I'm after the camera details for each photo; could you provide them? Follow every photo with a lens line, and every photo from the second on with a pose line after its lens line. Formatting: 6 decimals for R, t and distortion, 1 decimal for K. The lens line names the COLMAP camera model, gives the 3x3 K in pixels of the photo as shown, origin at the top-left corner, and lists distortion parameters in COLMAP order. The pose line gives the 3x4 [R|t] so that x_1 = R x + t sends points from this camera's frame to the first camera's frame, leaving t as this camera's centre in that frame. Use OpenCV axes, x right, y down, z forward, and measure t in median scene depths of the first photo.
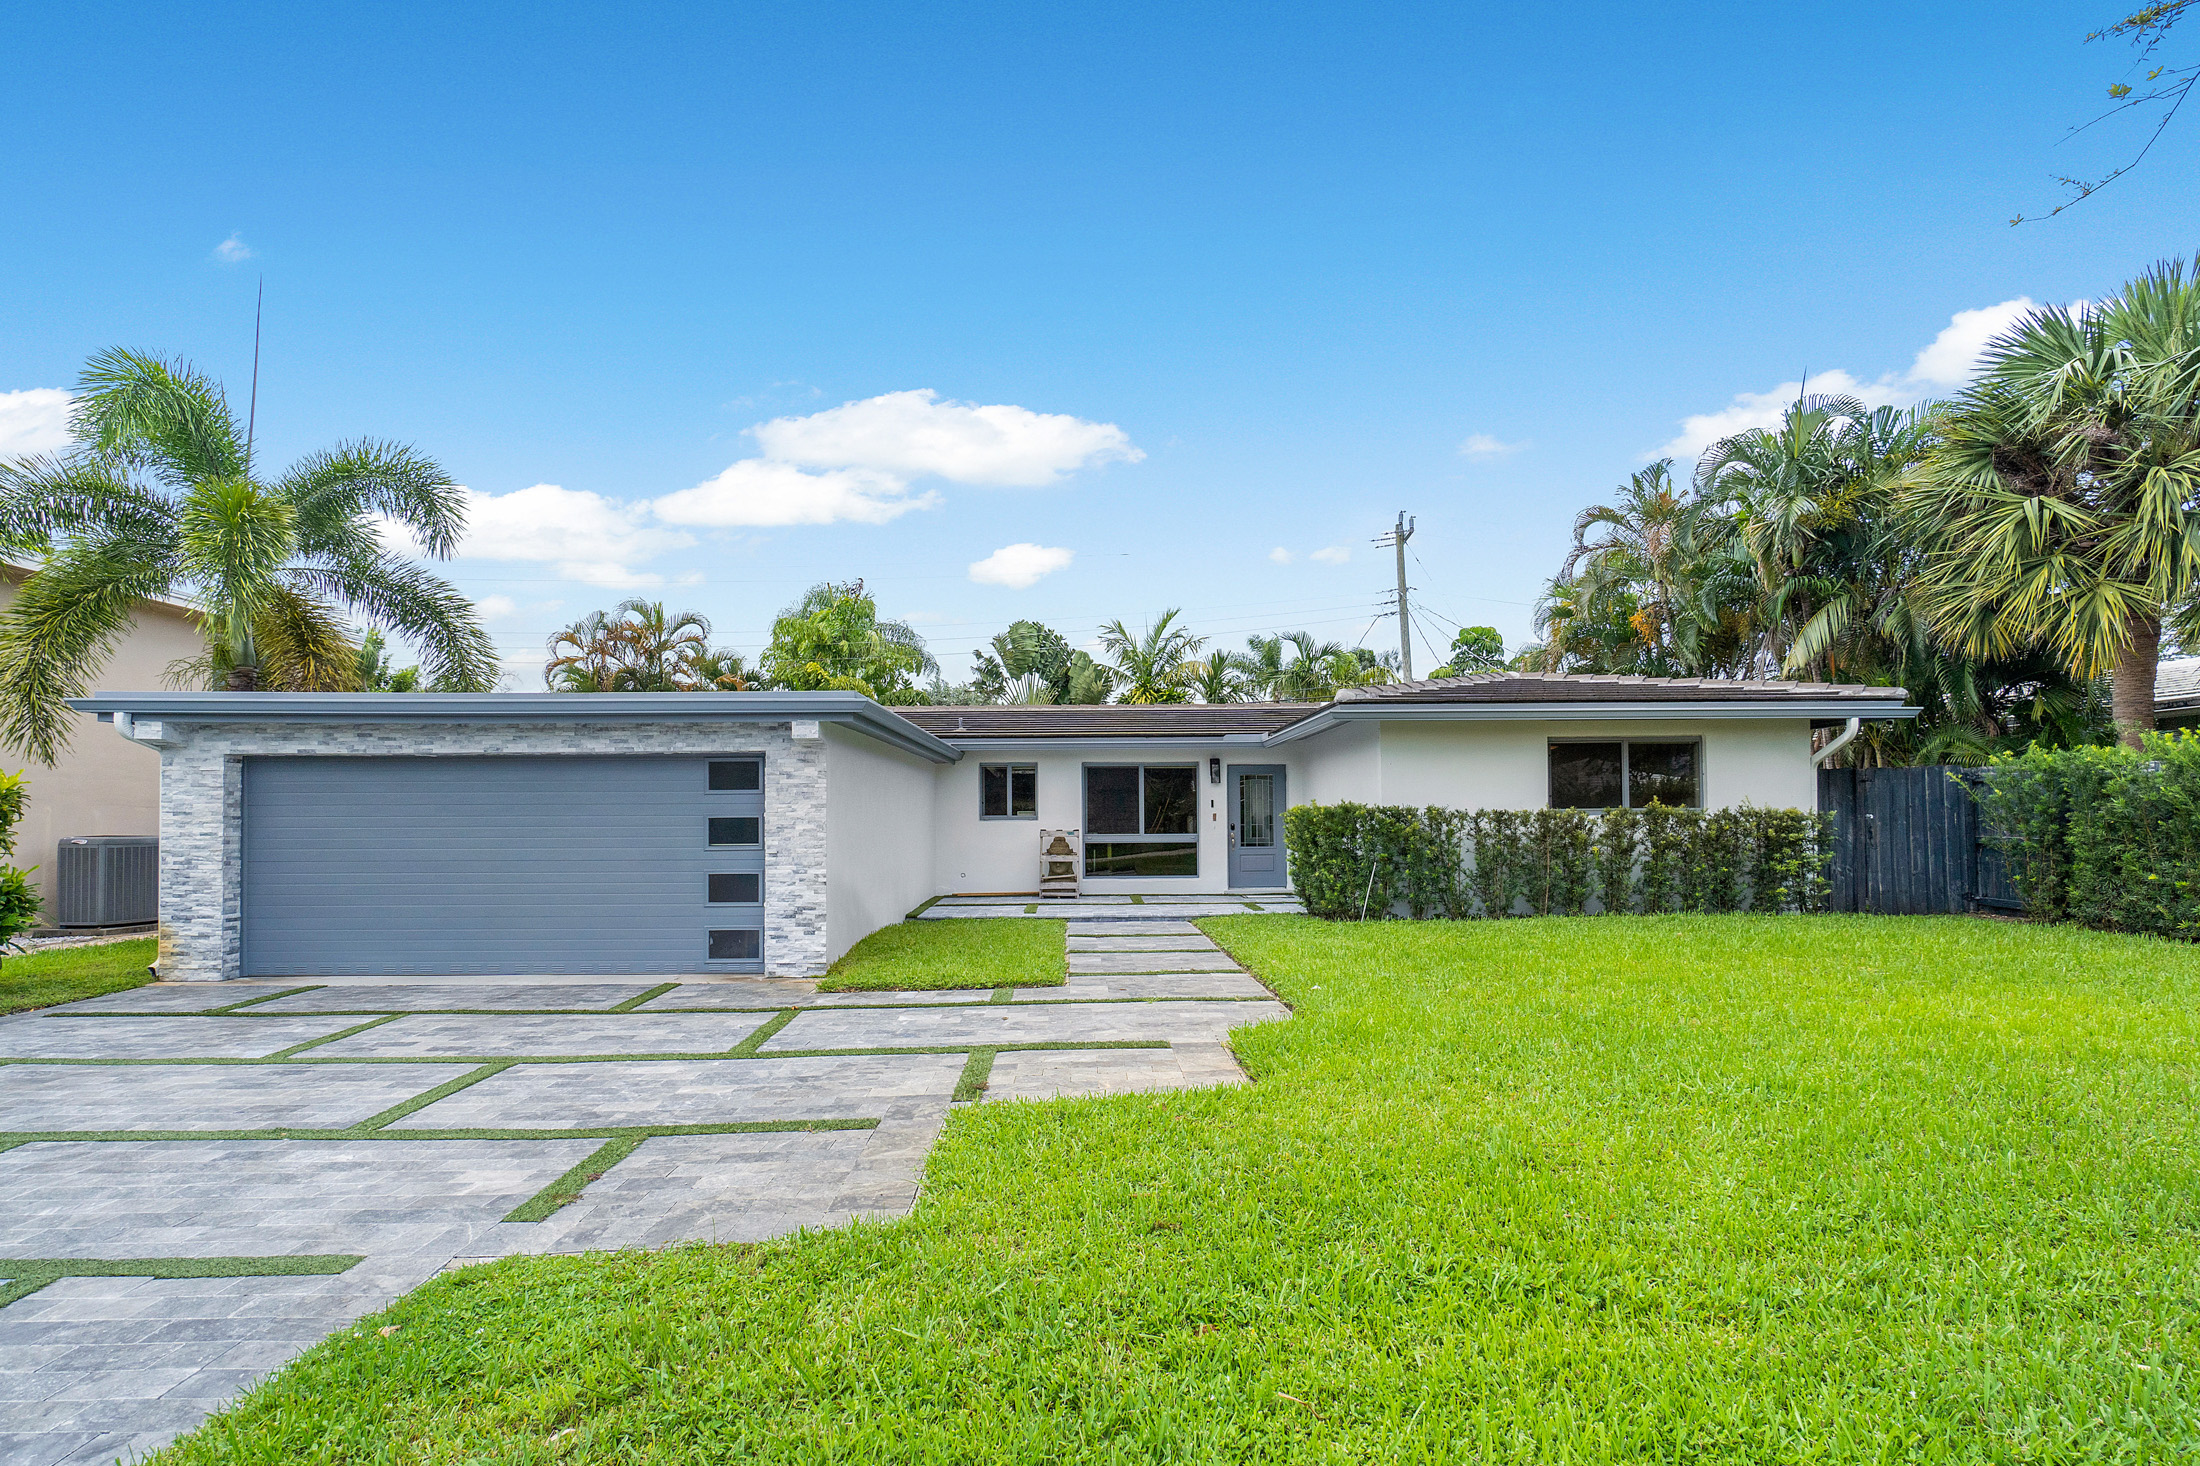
lens RADIAL K [[1072.9, 0, 1094.6], [0, 1072.9, 770.3], [0, 0, 1]] dist [-0.003558, -0.000789]
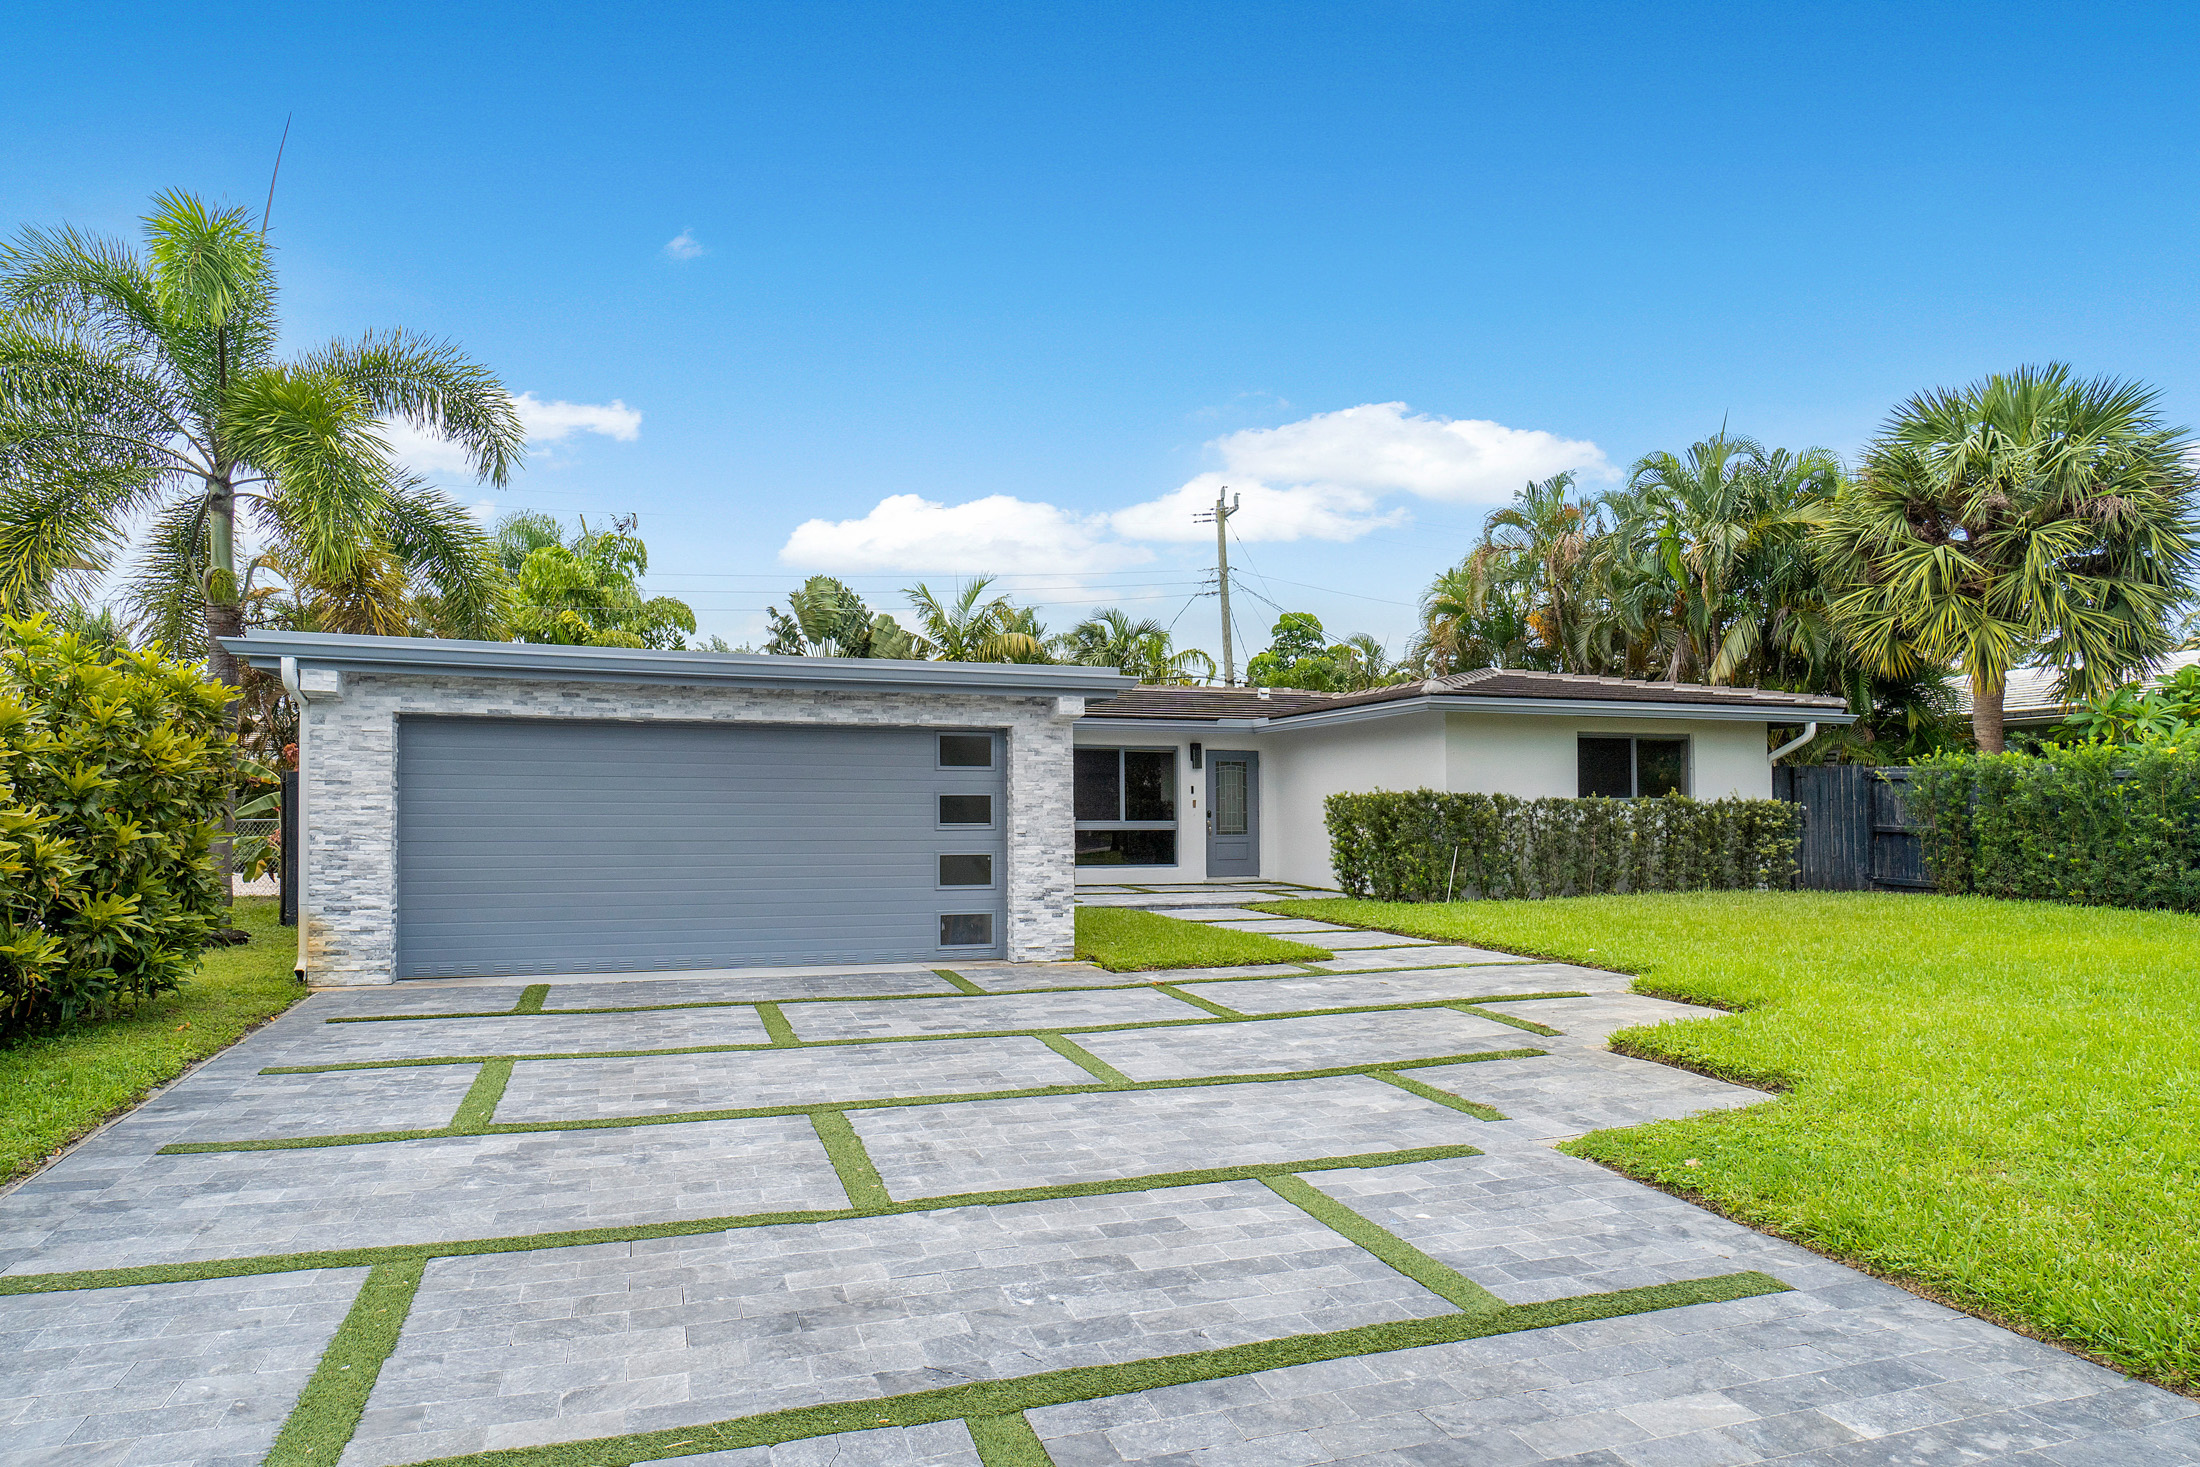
lens RADIAL K [[1244.9, 0, 1098.1], [0, 1244.9, 752.0], [0, 0, 1]] dist [0.000409, 0.000983]
pose [[0.954283, 0.022364, 0.298066, -0.510901], [-0.021727, 0.999749, -0.005453, 0.008428], [-0.298113, -0.001272, 0.954530, -0.075862]]
